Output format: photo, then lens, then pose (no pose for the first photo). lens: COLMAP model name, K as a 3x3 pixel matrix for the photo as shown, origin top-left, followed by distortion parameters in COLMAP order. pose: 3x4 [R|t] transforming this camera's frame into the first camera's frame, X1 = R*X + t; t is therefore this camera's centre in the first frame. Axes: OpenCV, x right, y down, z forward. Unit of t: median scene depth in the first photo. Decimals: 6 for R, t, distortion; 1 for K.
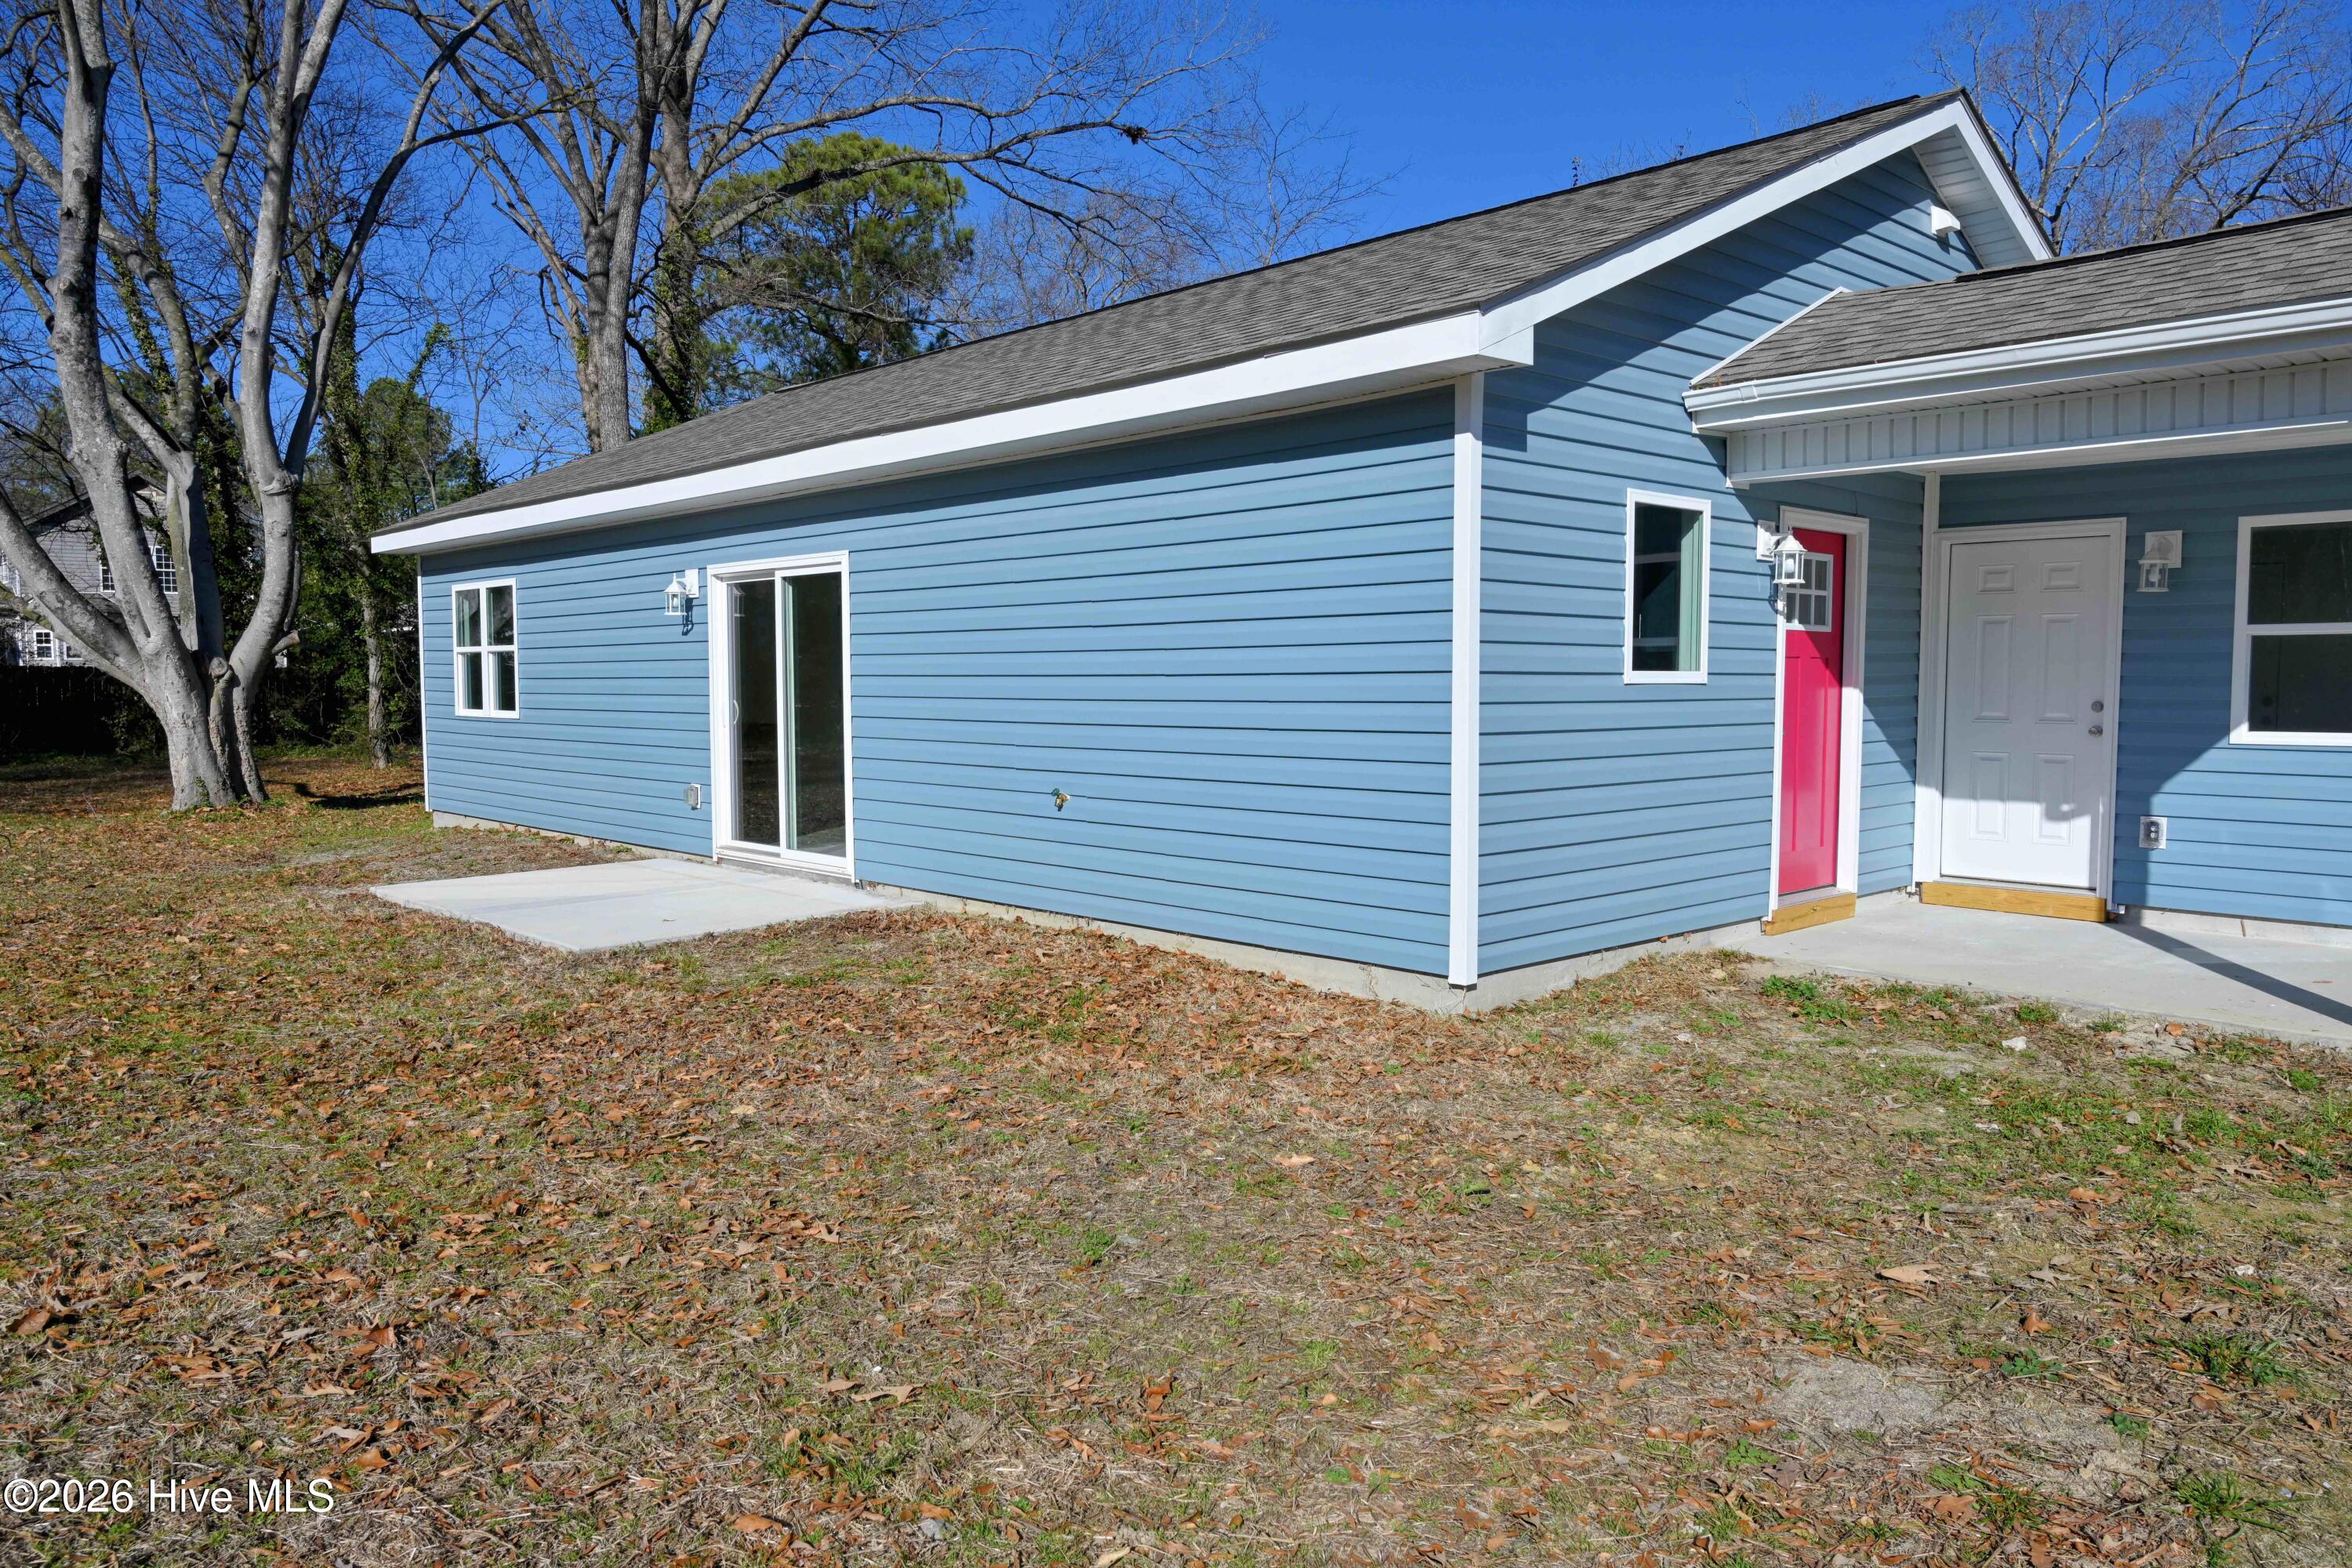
lens RADIAL K [[1608.8, 0, 1175.4], [0, 1608.8, 774.2], [0, 0, 1]] dist [-0.003888, 0.000264]
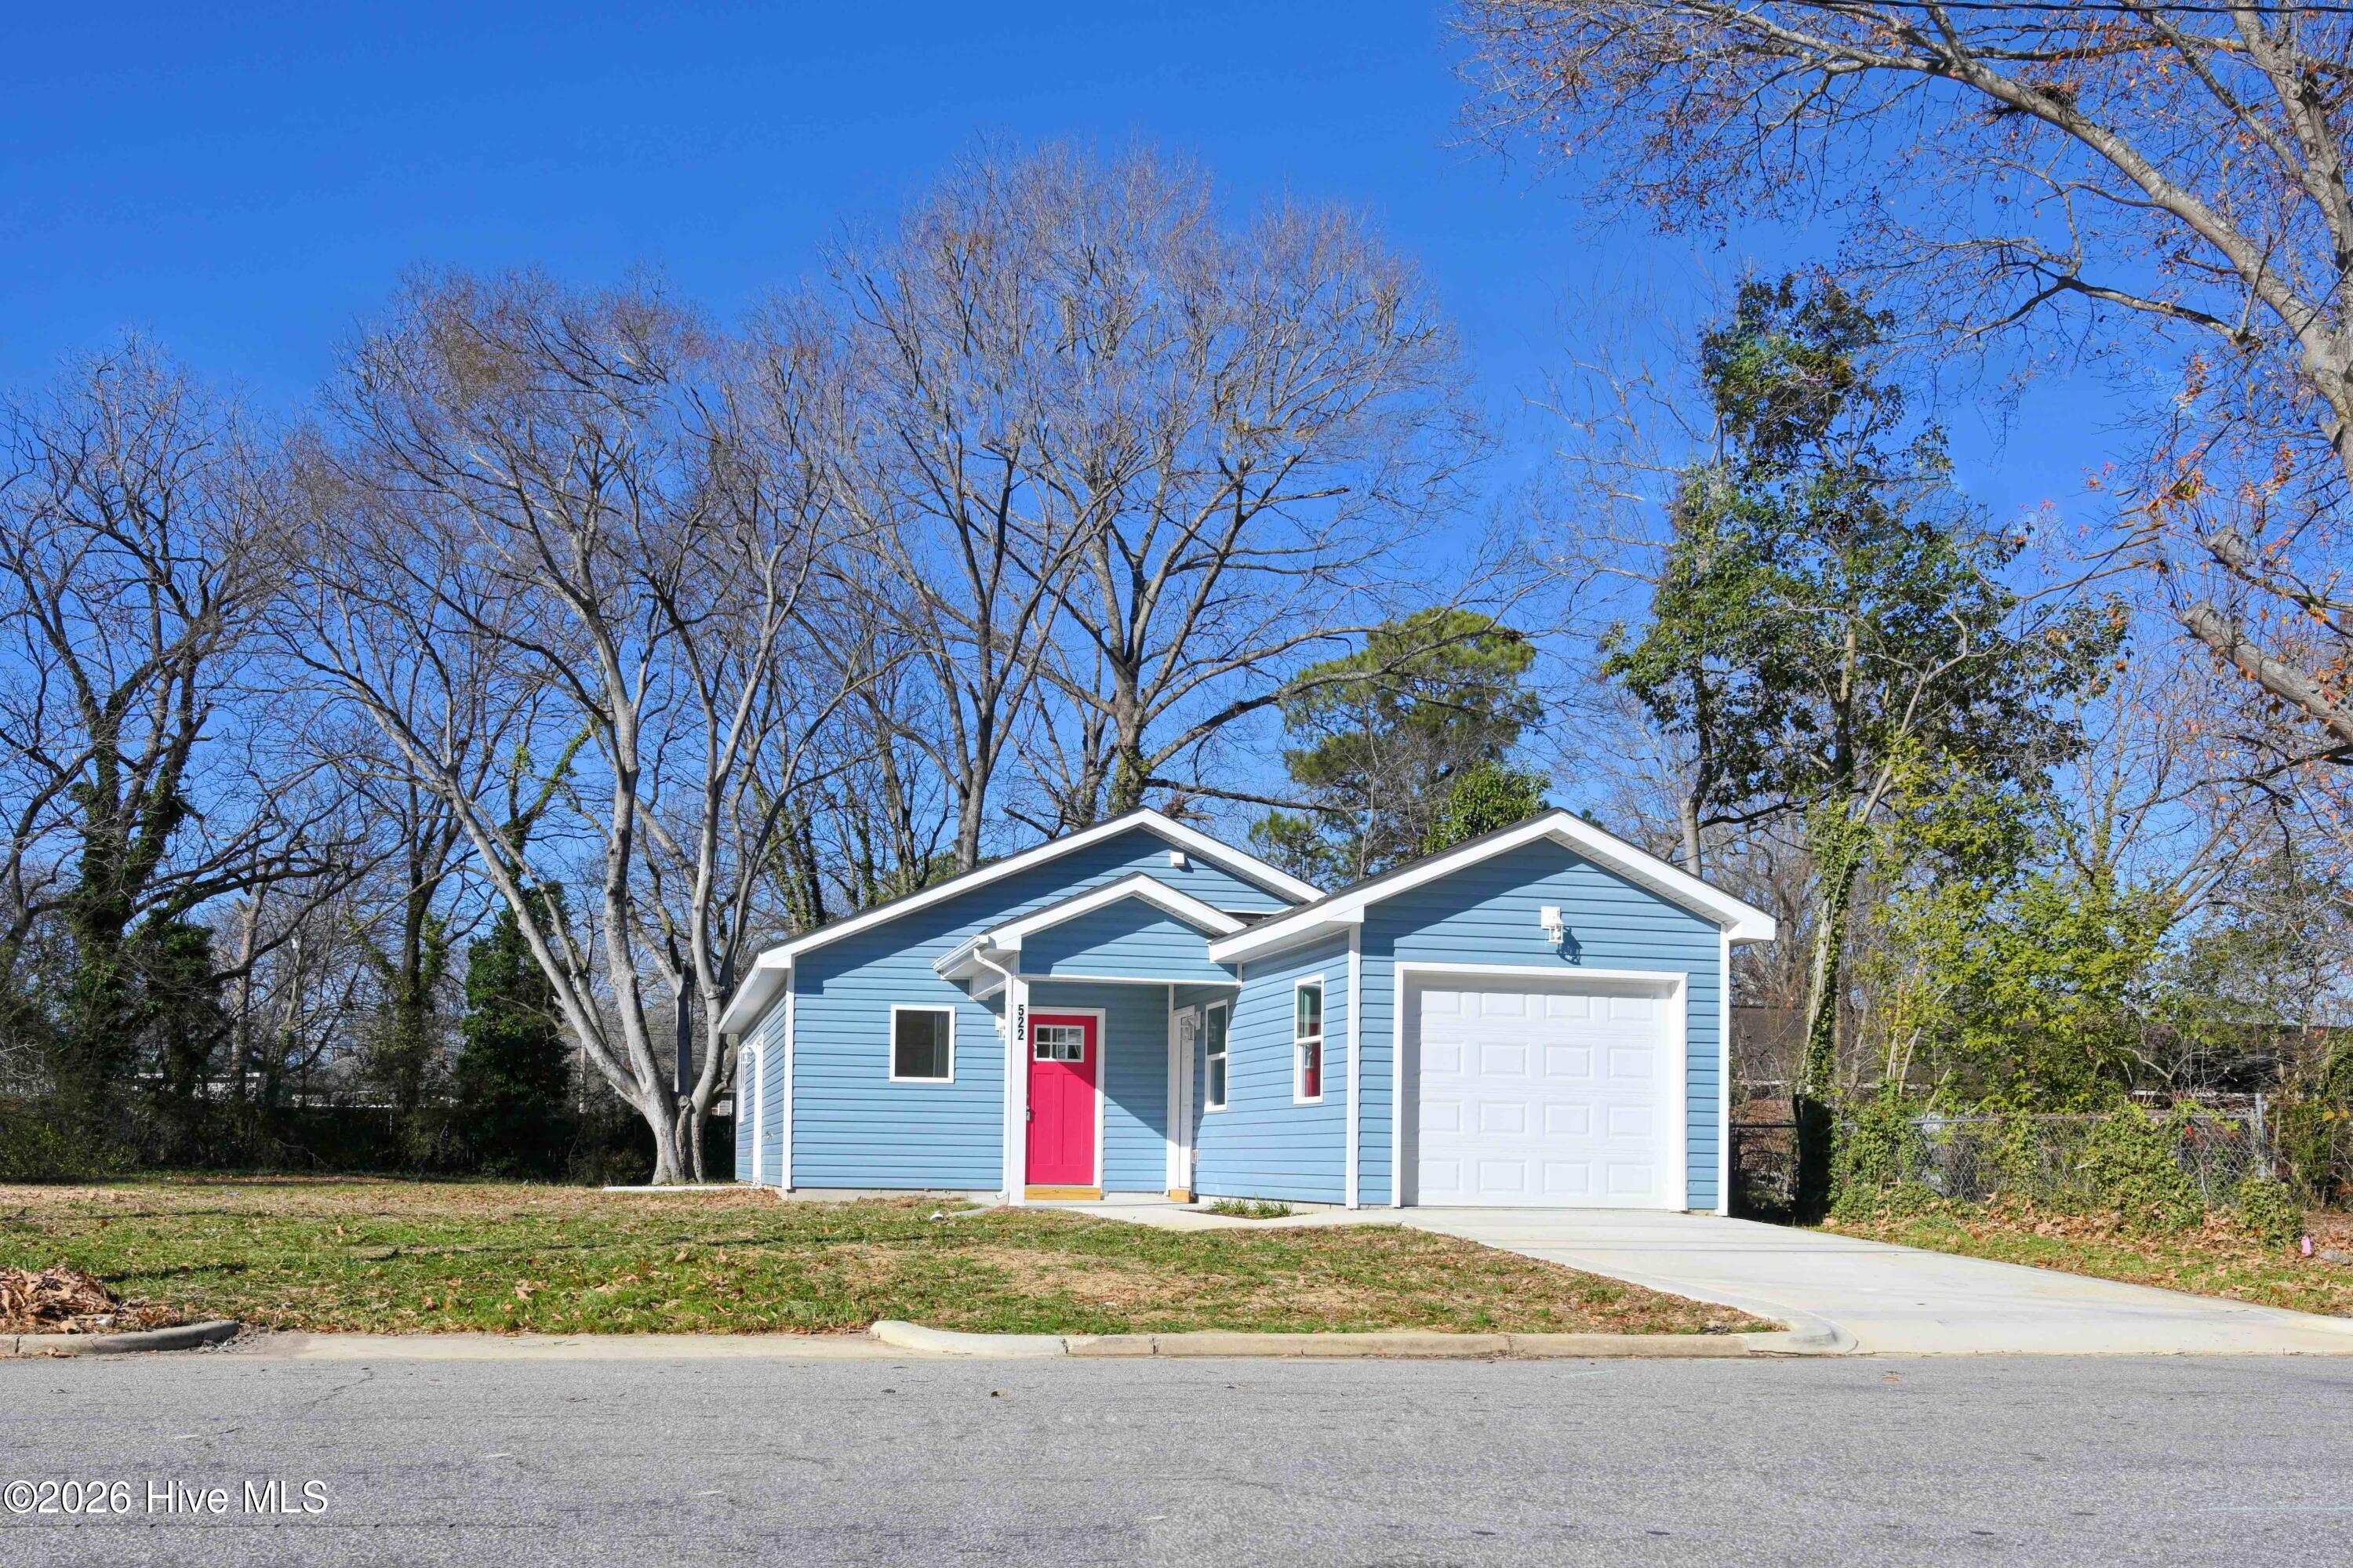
lens RADIAL K [[2144.8, 0, 1136.0], [0, 2144.8, 1031.3], [0, 0, 1]] dist [-0.003372, 0.004142]
pose [[0.863227, -0.018992, -0.504459, 1.870323], [-0.044007, 0.992657, -0.112676, 0.183219], [0.502895, 0.119464, 0.856052, -1.363975]]
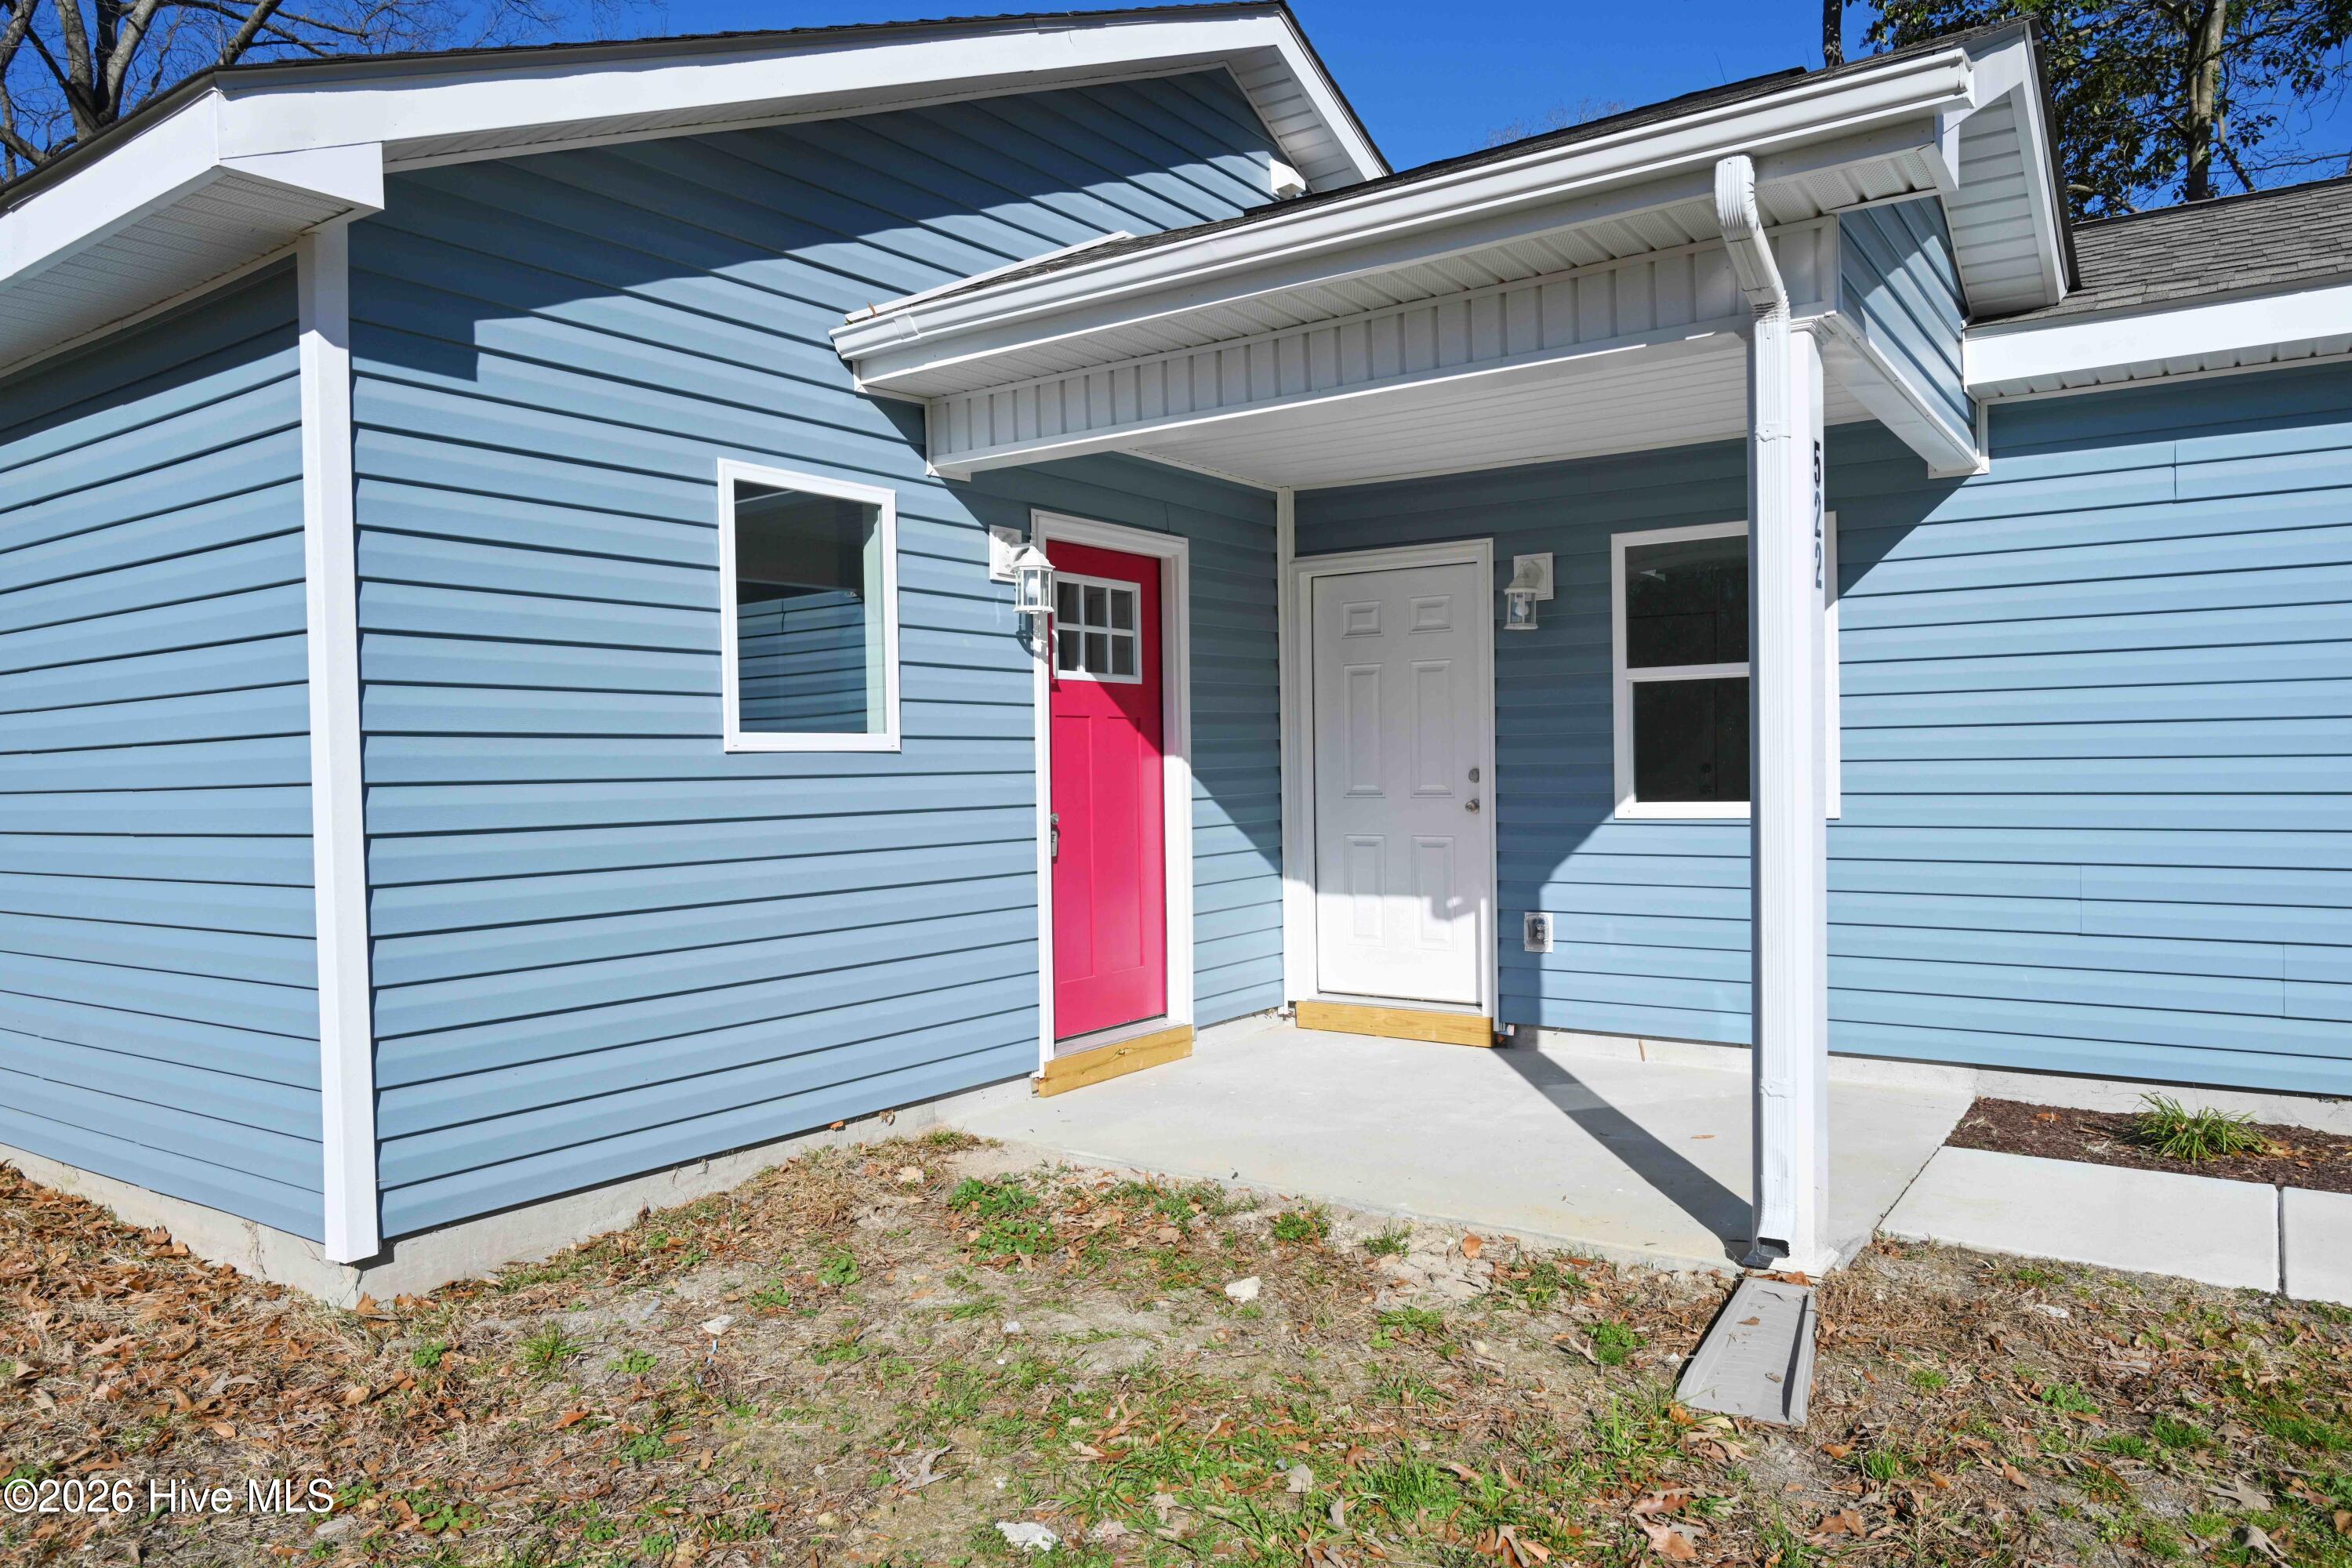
lens RADIAL K [[1566.9, 0, 1176.0], [0, 1566.9, 784.0], [0, 0, 1]] dist [-0.005430, 0.003512]
pose [[0.977772, -0.018913, 0.208817, 0.265487], [0.029215, 0.998498, -0.046359, -0.006125], [-0.207626, 0.051429, 0.976855, 0.270543]]
